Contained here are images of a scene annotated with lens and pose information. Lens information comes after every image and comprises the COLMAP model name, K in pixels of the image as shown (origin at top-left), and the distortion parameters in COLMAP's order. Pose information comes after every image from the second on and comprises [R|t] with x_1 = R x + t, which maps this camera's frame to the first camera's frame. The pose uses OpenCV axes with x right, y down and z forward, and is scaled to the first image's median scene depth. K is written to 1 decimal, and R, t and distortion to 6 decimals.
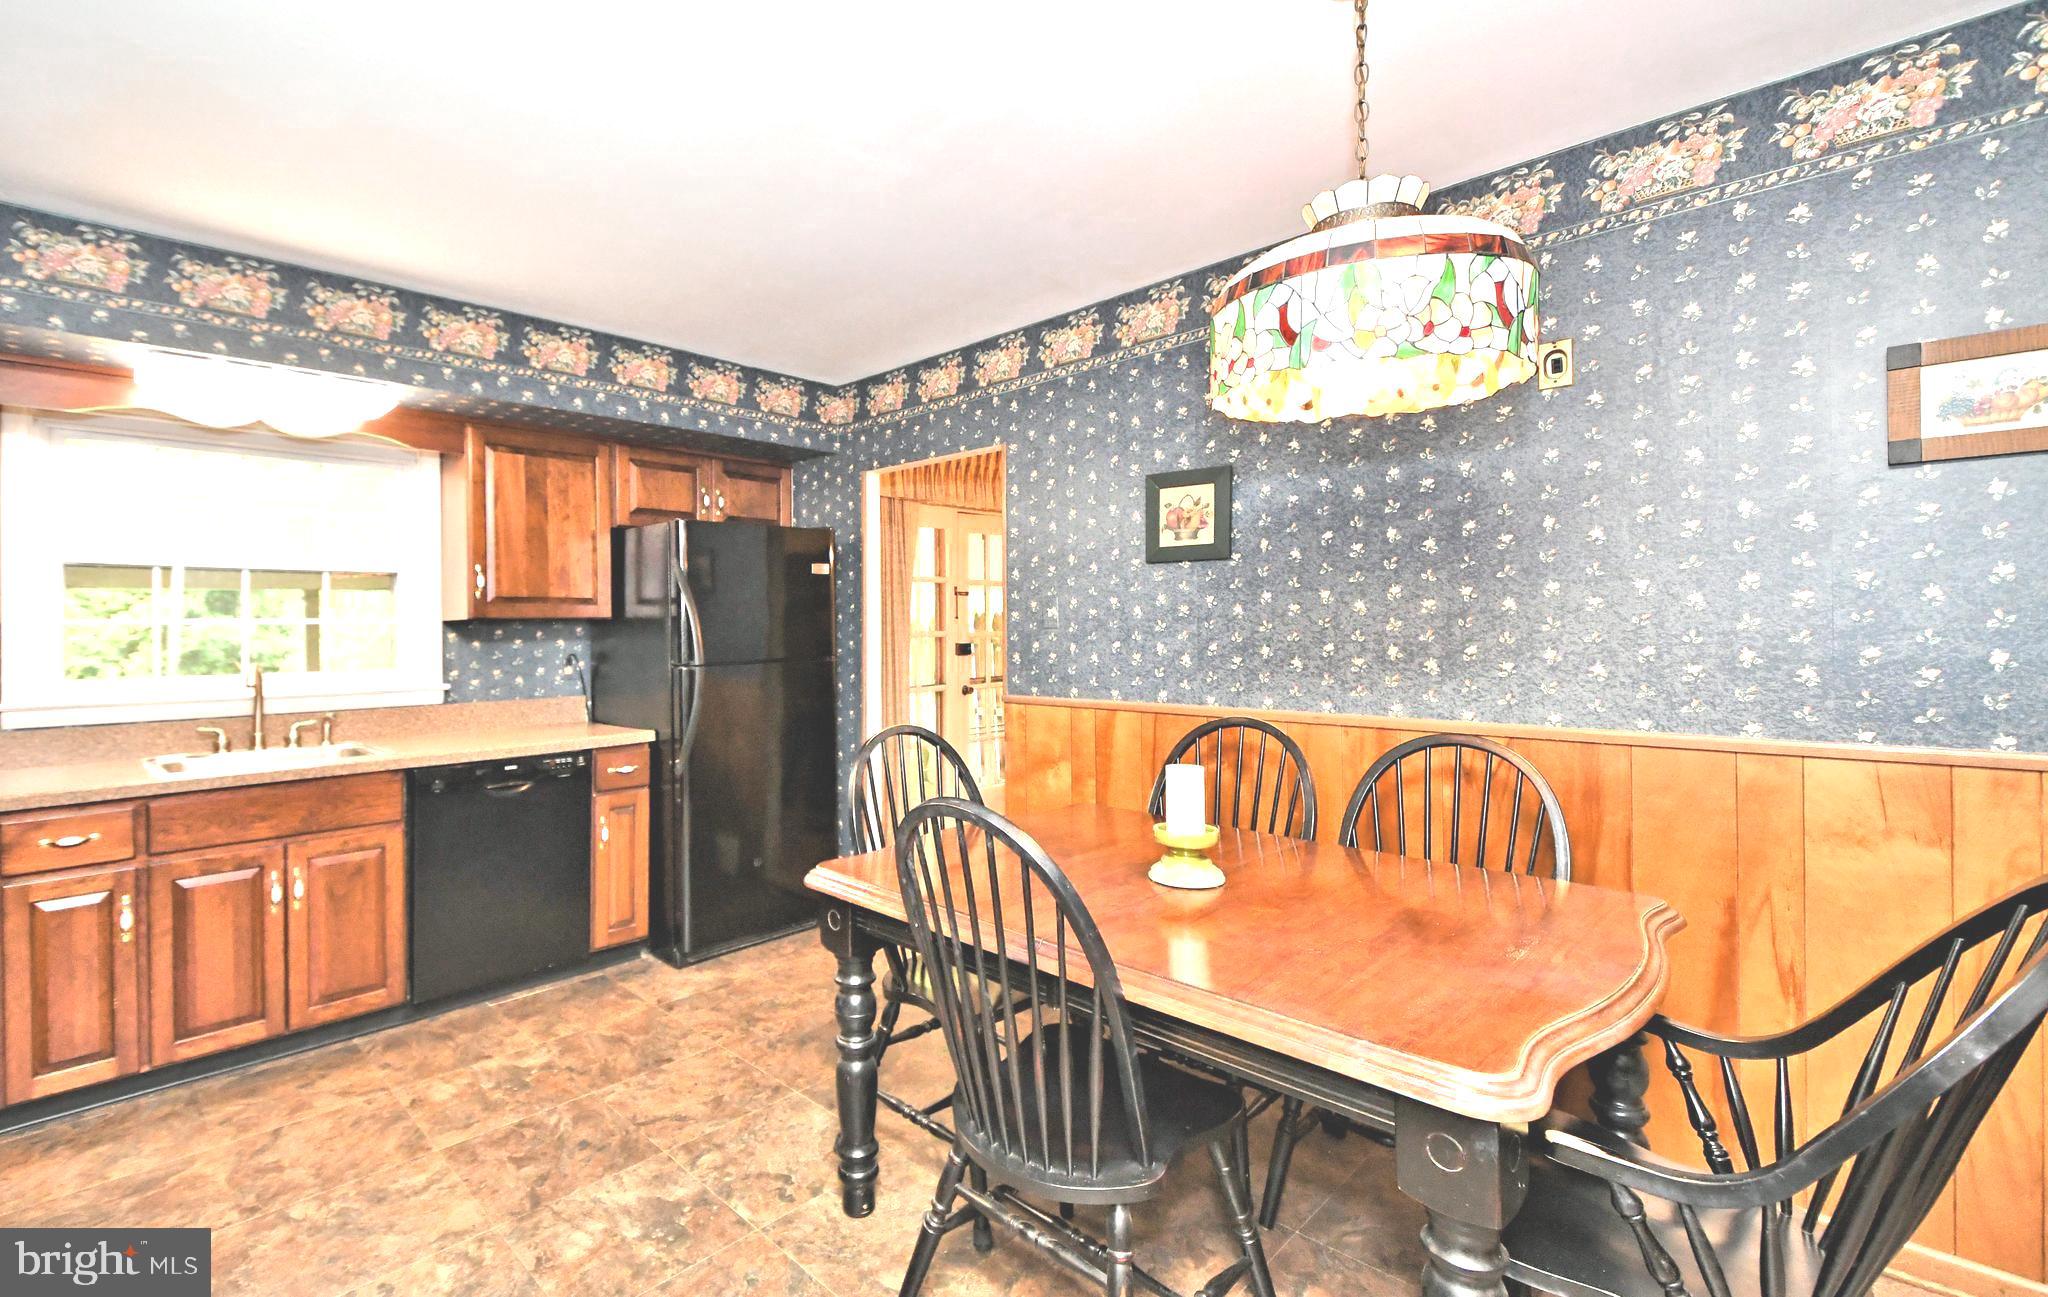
lens RADIAL K [[869.7, 0, 1025.6], [0, 869.7, 626.5], [0, 0, 1]] dist [-0.000392, -0.018309]
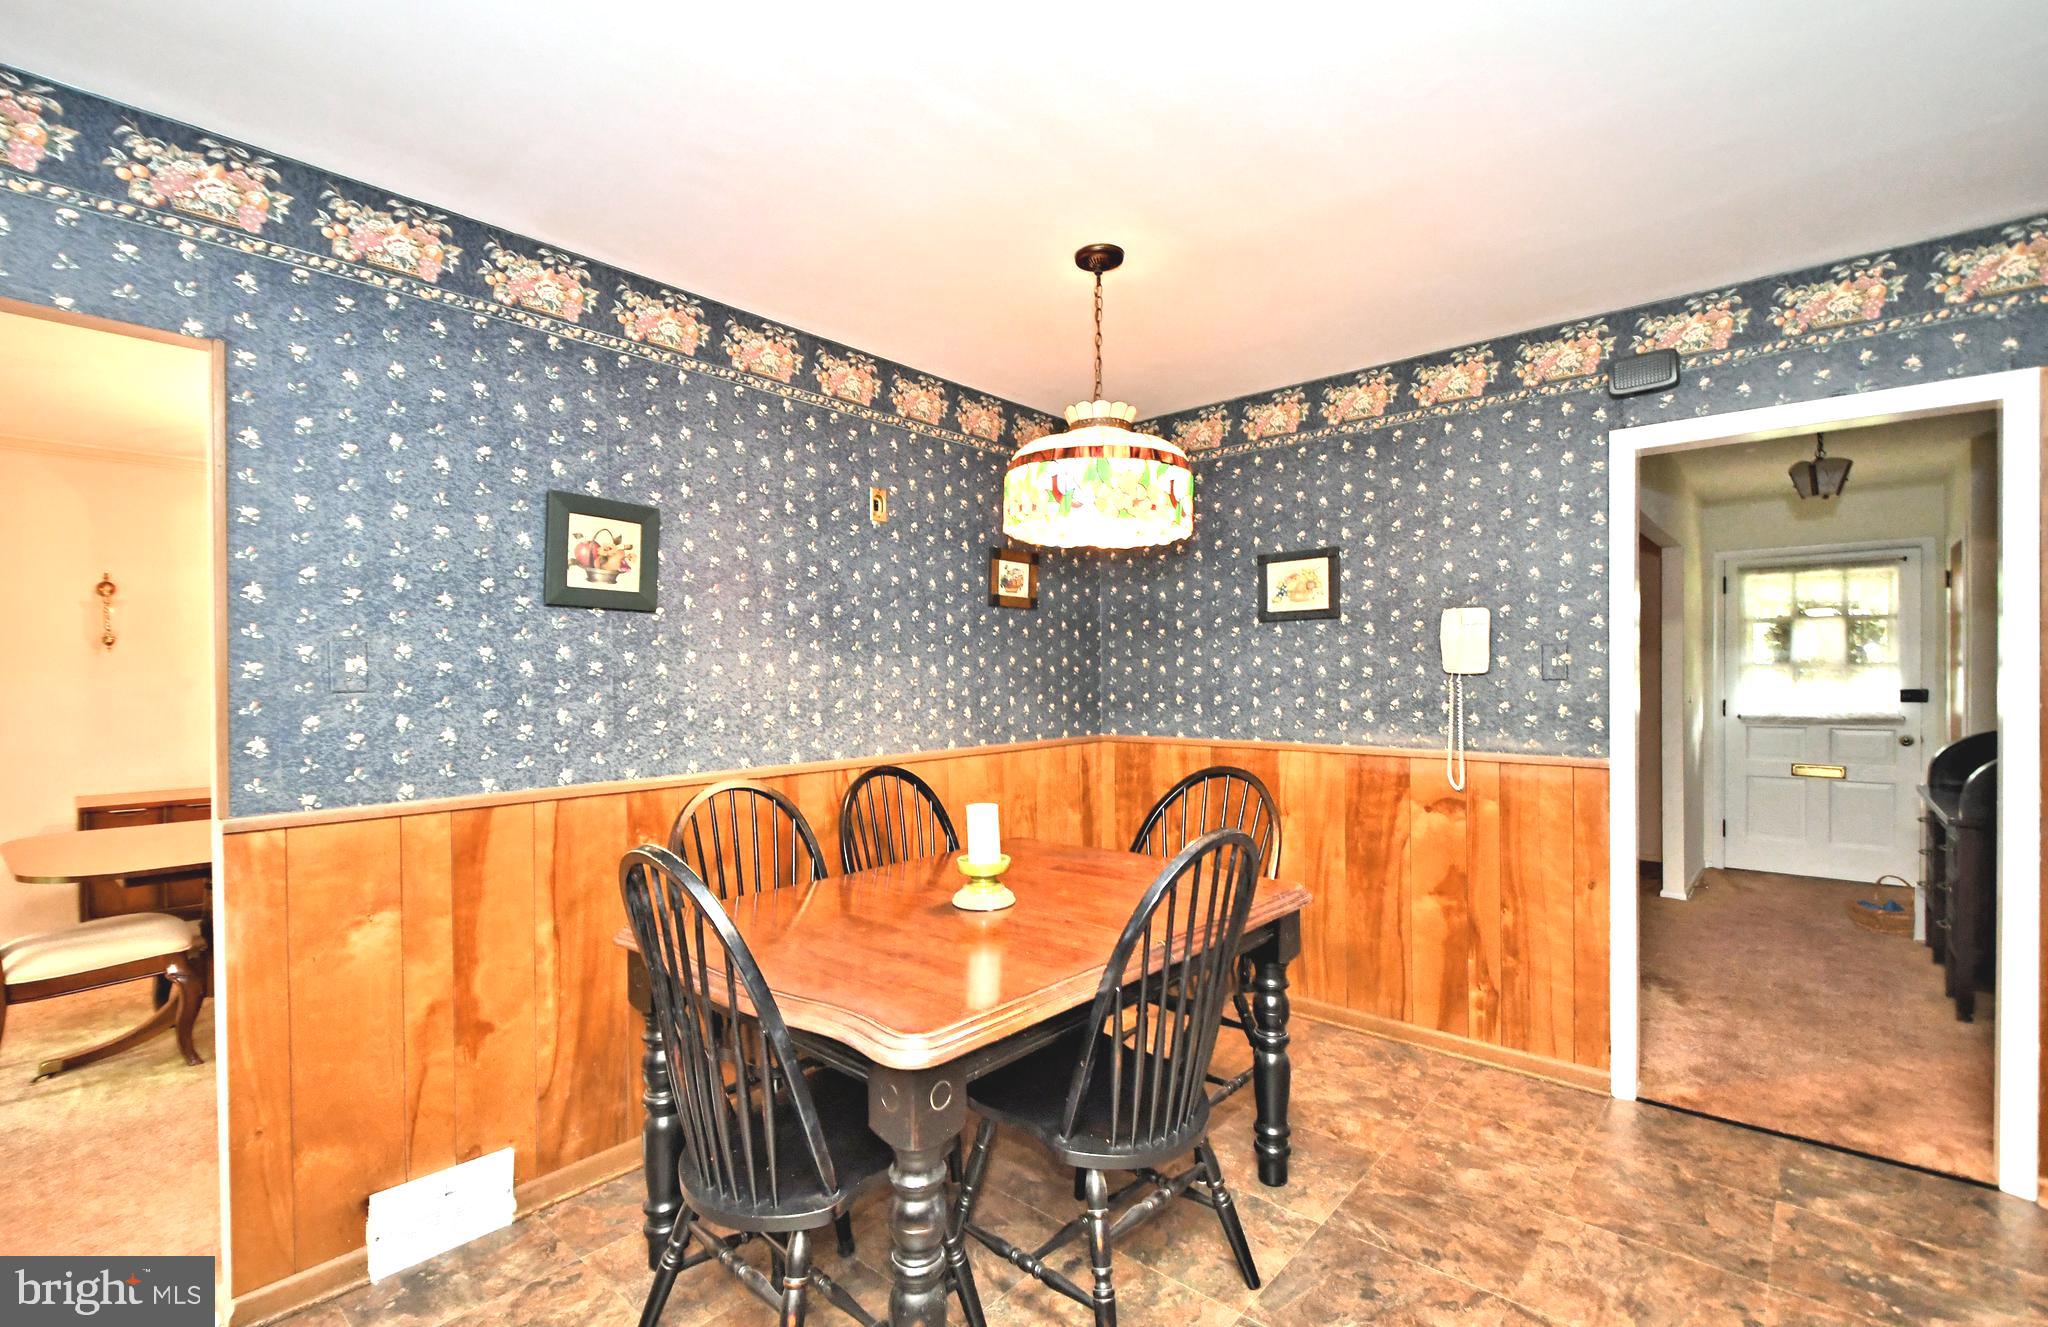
lens RADIAL K [[892.7, 0, 1025.5], [0, 892.7, 688.6], [0, 0, 1]] dist [-0.021307, -0.000284]
pose [[-0.038719, 0.002947, 0.999246, -0.673023], [0.010774, 0.999939, -0.002532, 0.007360], [-0.999192, 0.010668, -0.038749, 0.631568]]
